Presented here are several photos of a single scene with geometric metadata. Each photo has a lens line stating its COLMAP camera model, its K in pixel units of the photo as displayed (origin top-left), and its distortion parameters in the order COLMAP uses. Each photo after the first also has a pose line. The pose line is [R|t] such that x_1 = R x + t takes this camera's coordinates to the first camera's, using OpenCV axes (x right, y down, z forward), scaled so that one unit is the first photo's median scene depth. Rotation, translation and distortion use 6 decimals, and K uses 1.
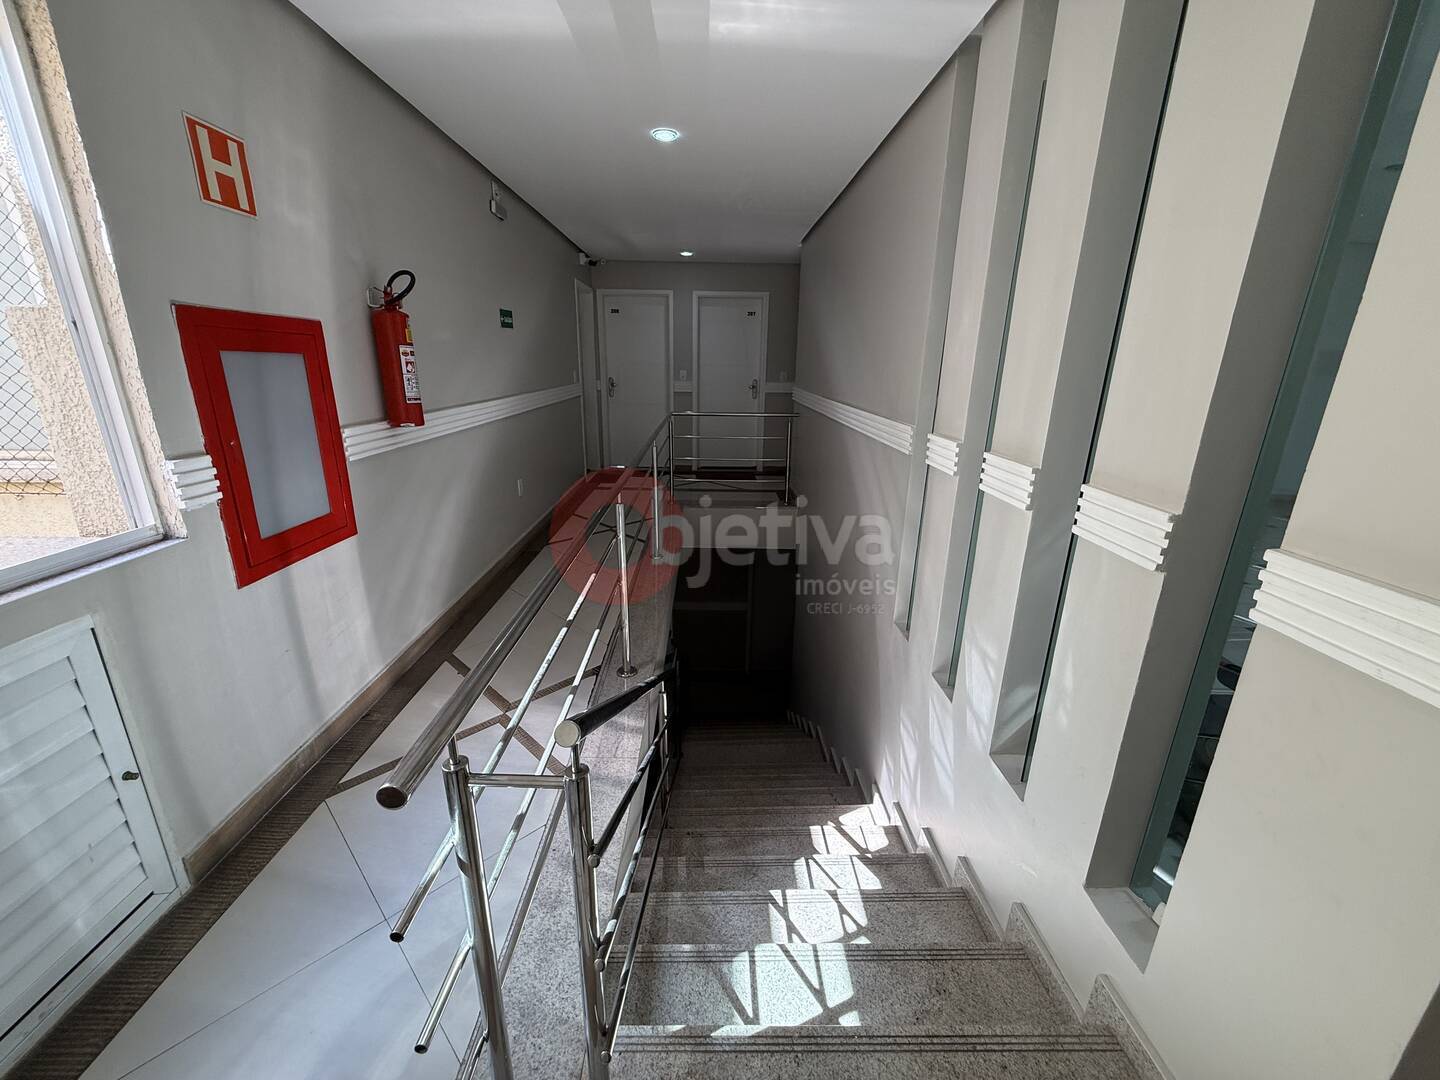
lens RADIAL K [[577.6, 0, 717.9], [0, 577.6, 542.4], [0, 0, 1]] dist [0.000195, -0.000075]
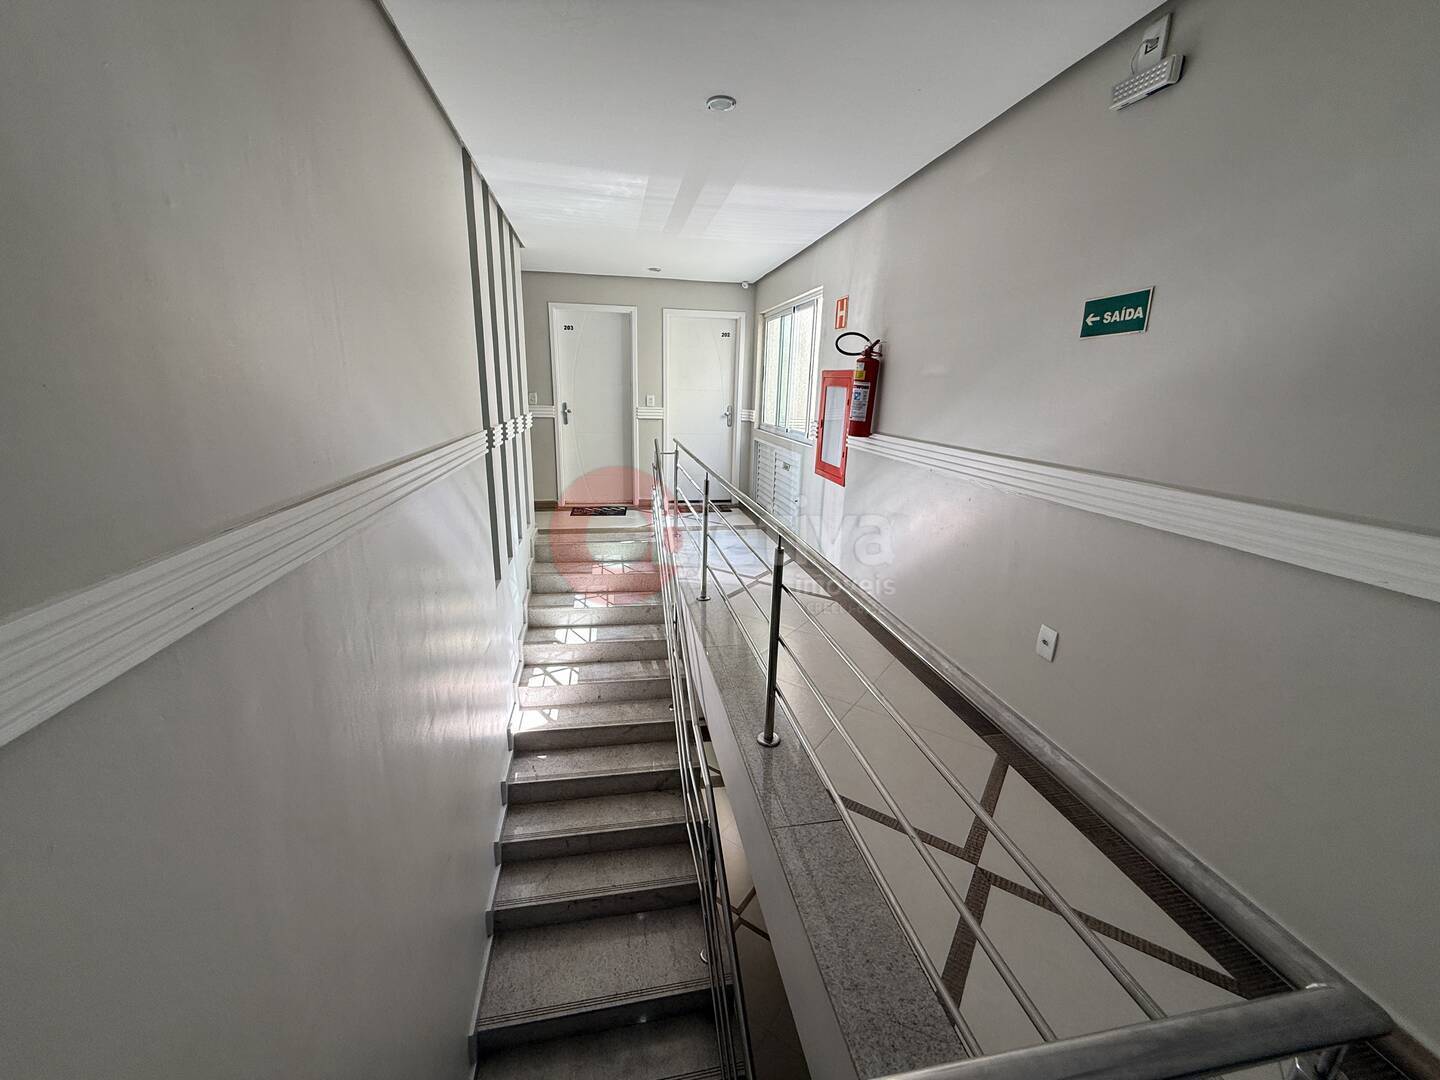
lens RADIAL K [[577.6, 0, 719.6], [0, 577.6, 534.2], [0, 0, 1]] dist [0.000195, -0.000075]
pose [[-0.983544, 0.009483, -0.180418, 0.095517], [-0.089452, 0.842067, 0.531904, -1.002260], [0.156968, 0.539290, -0.827362, 3.107713]]
